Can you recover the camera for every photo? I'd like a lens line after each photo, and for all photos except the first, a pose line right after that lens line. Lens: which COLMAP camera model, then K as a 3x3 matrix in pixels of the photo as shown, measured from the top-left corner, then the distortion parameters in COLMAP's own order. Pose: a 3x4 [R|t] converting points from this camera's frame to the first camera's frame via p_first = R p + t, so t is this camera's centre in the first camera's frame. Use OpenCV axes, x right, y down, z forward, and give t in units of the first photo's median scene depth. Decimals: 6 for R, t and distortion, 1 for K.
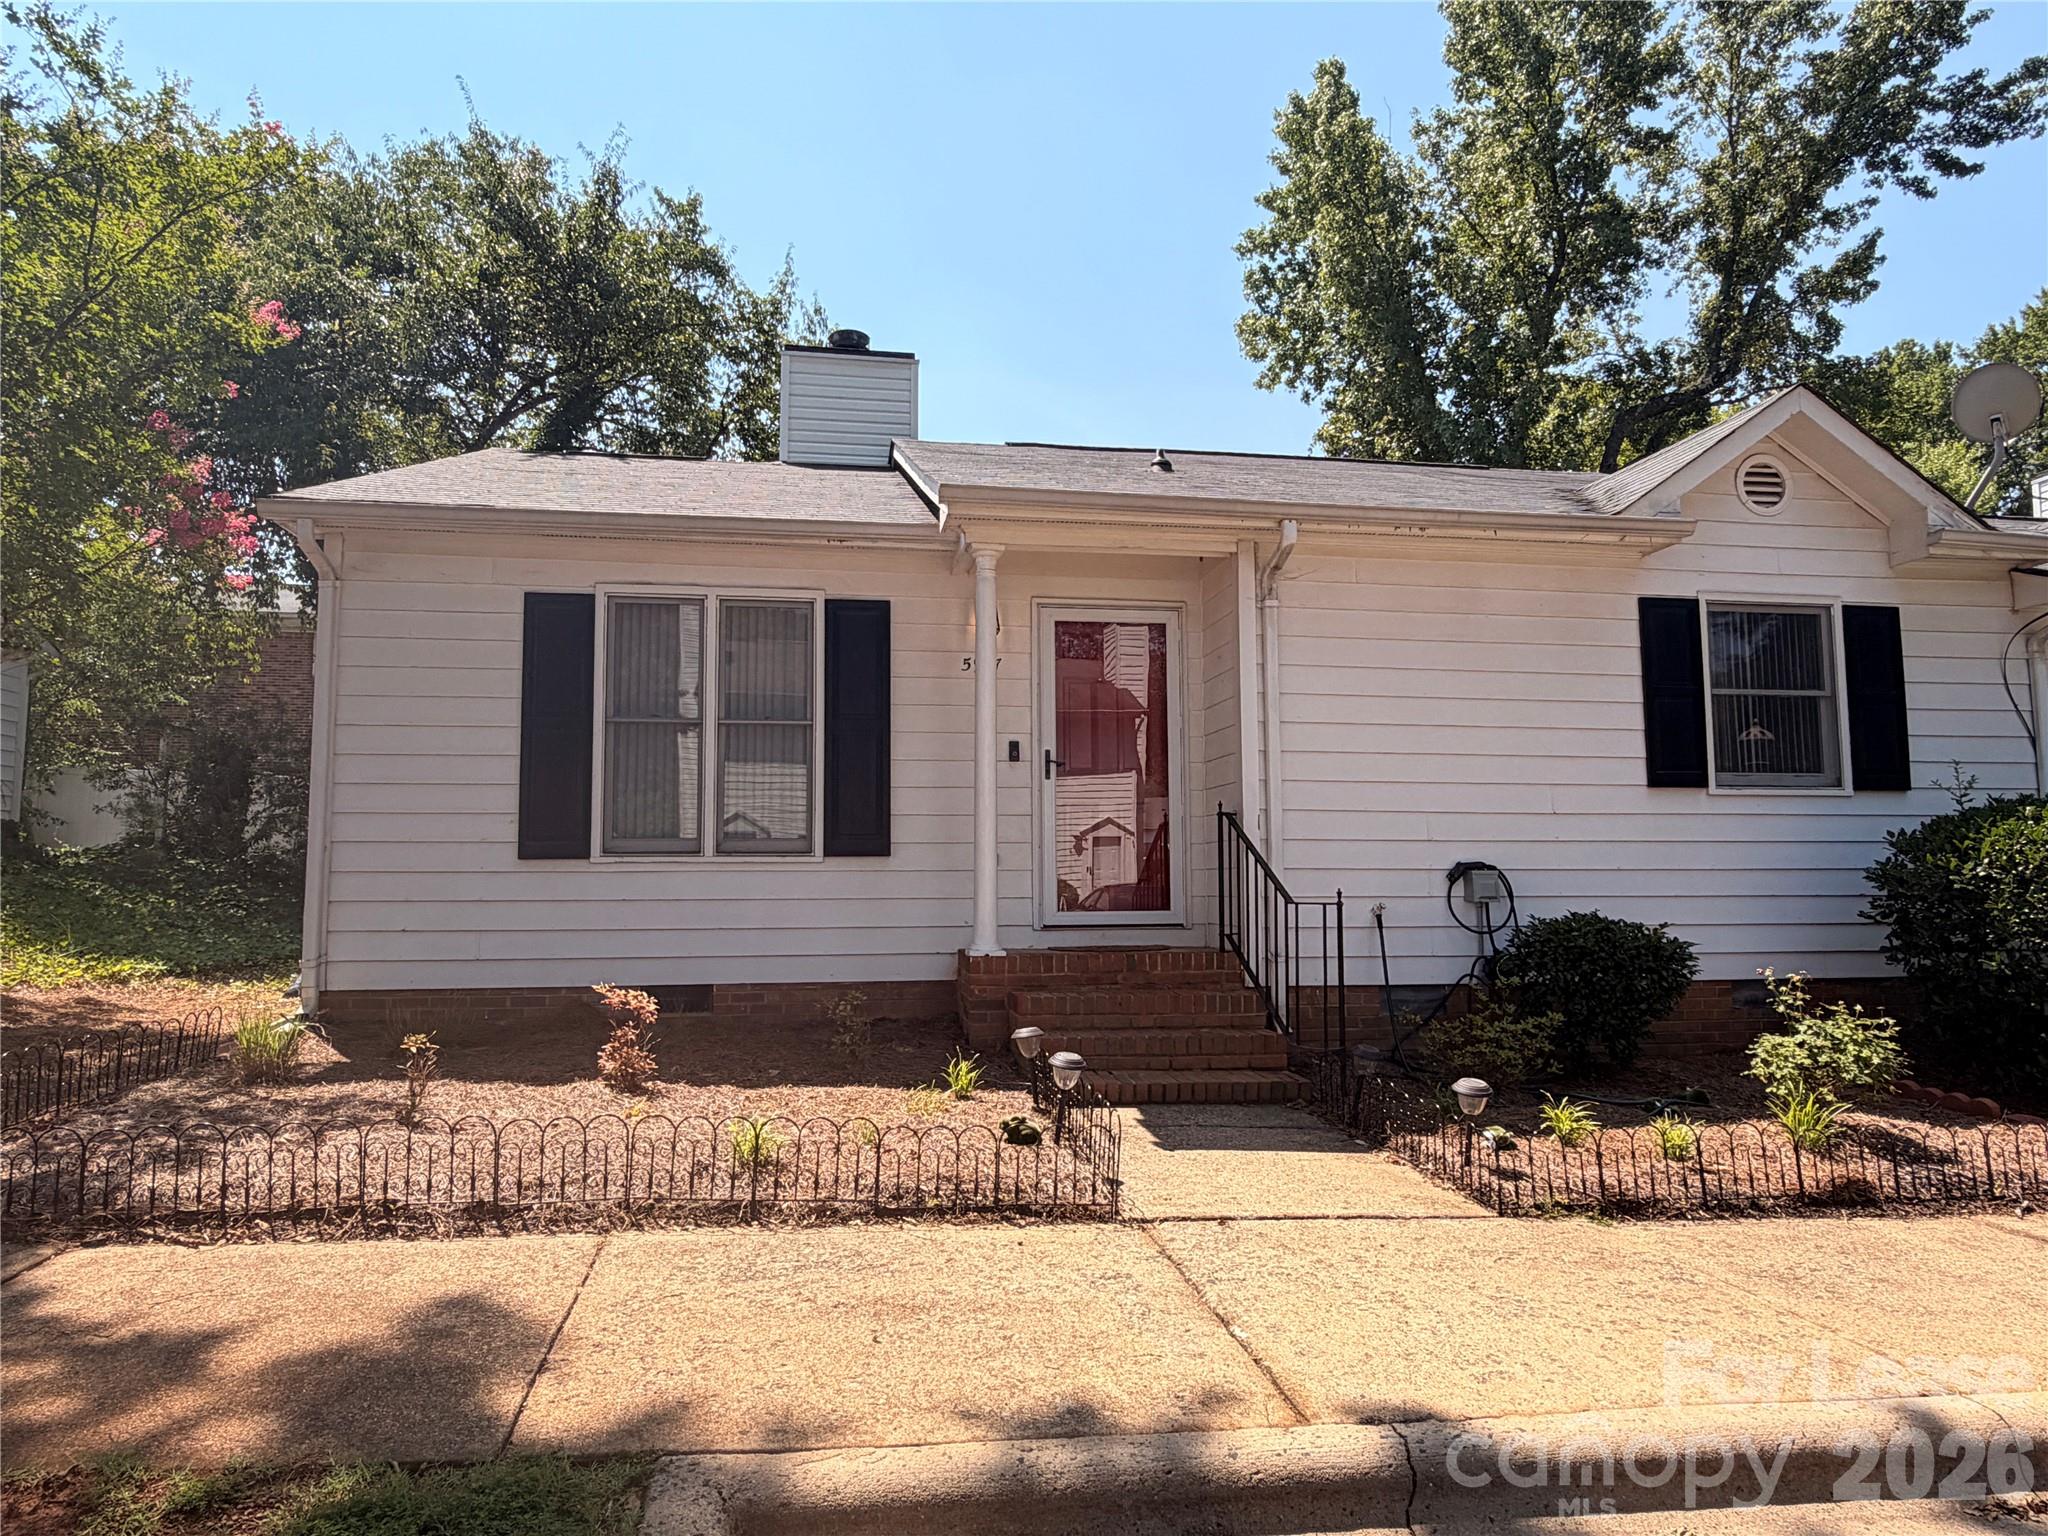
lens RADIAL K [[1243.0, 0, 1018.8], [0, 1243.0, 776.2], [0, 0, 1]] dist [0.006522, -0.005402]
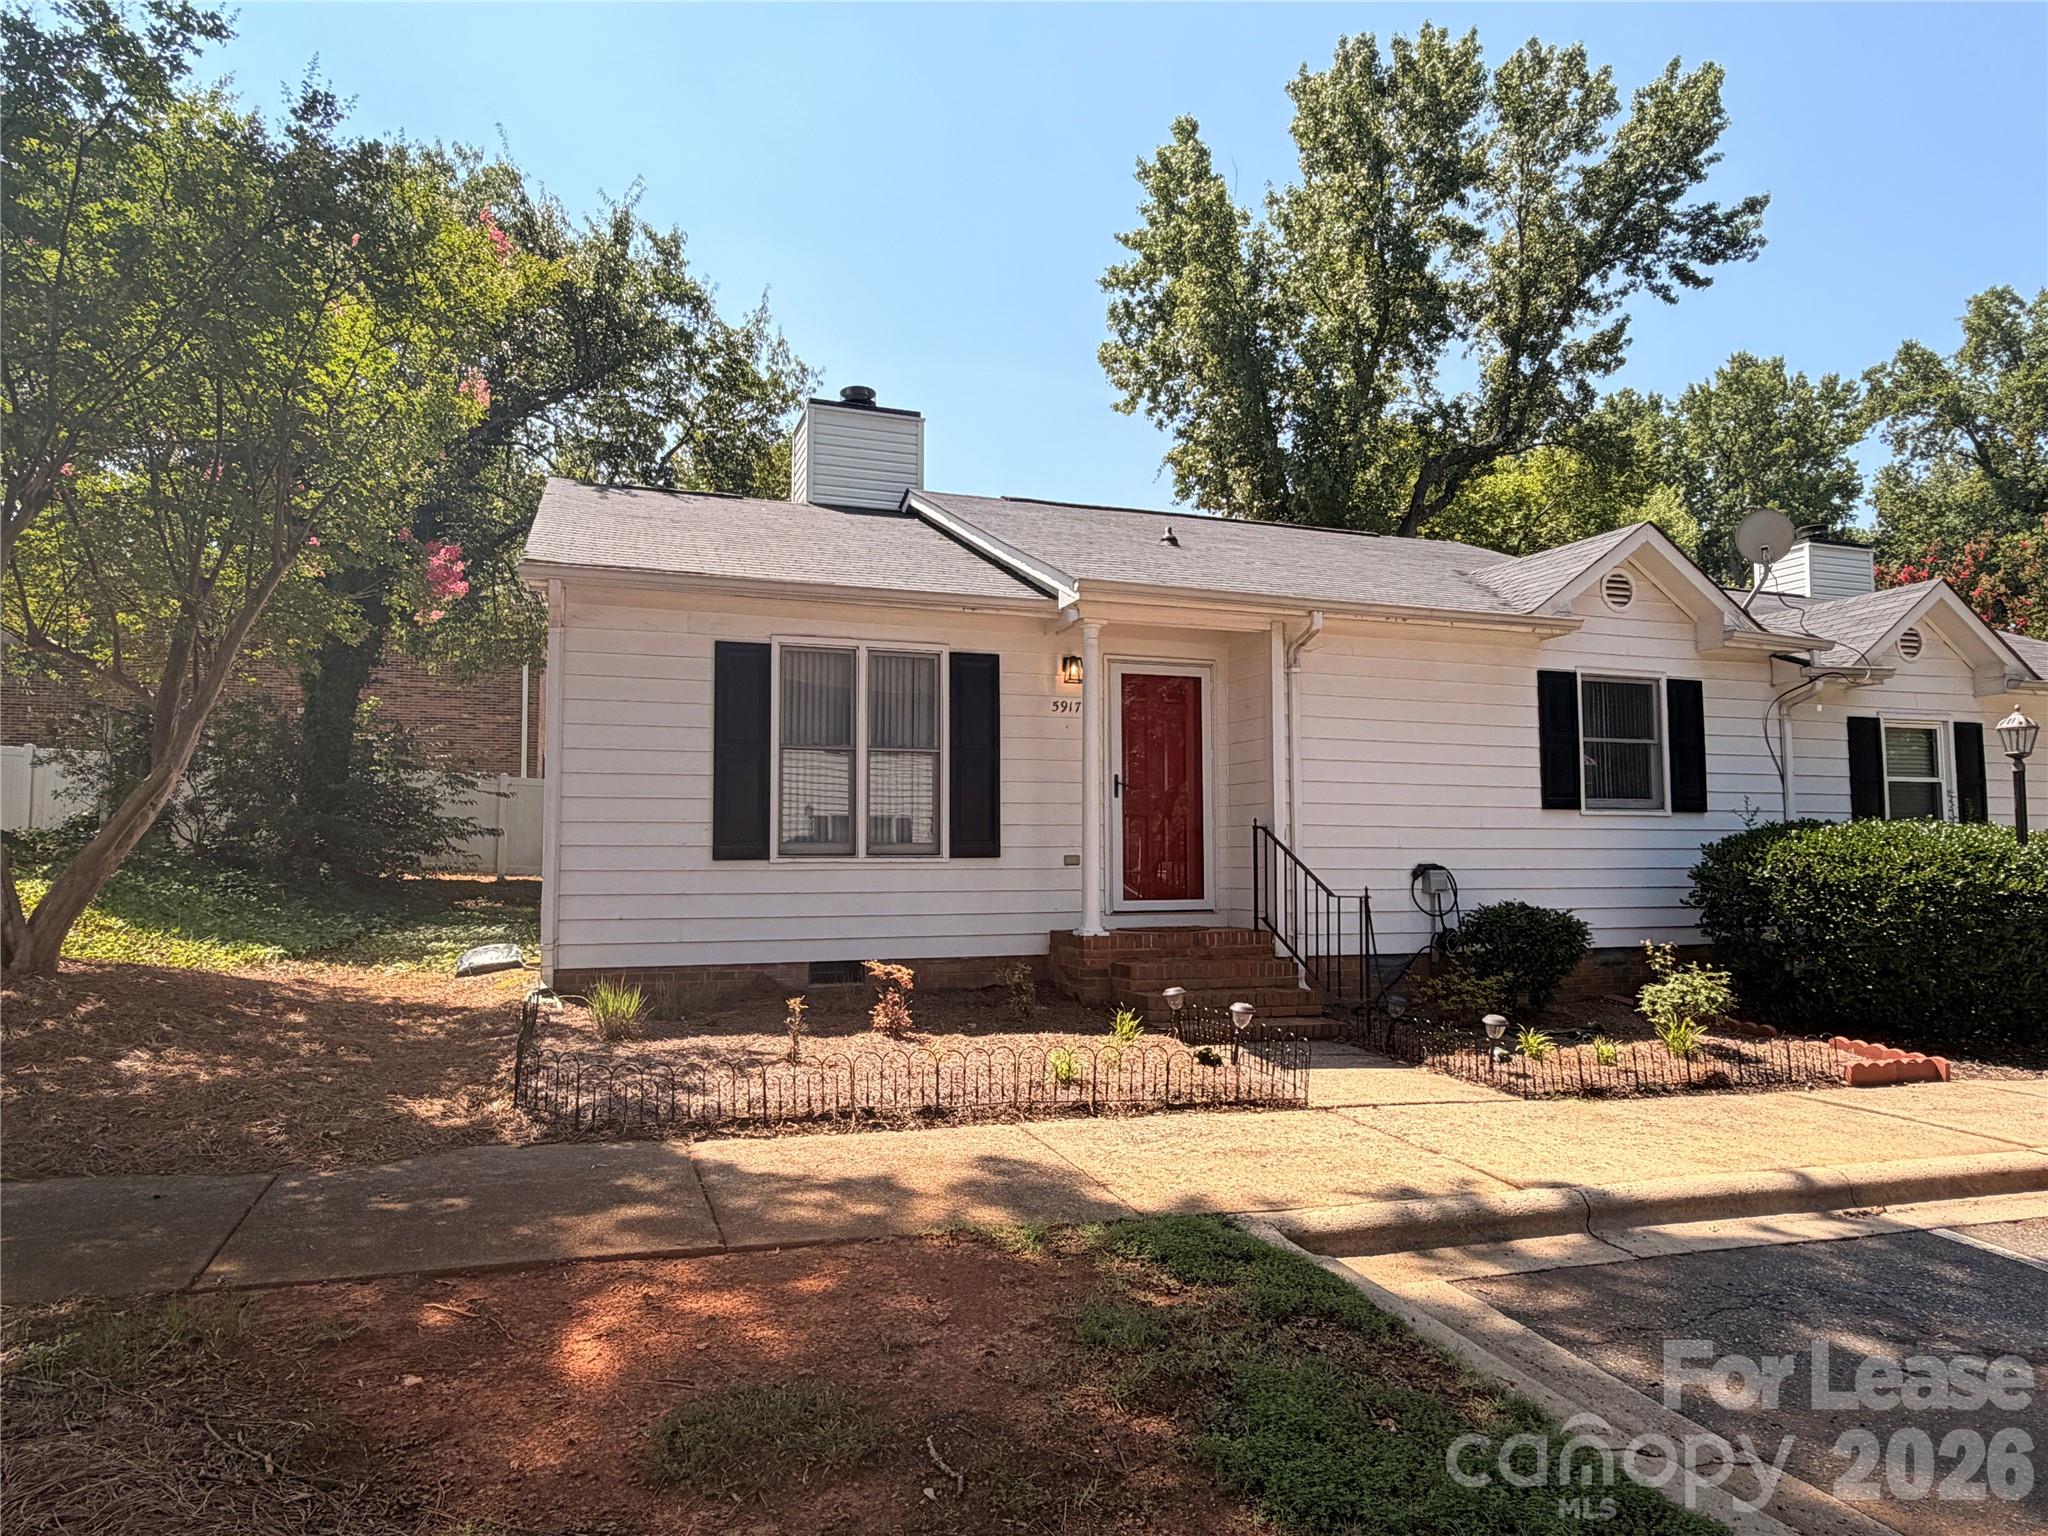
lens RADIAL K [[1243.0, 0, 1028.6], [0, 1243.0, 762.1], [0, 0, 1]] dist [0.006522, -0.005402]
pose [[0.982564, 0.017150, 0.185132, -0.315627], [-0.019057, 0.999782, 0.008522, -0.044872], [-0.184946, -0.011901, 0.982677, -0.253583]]
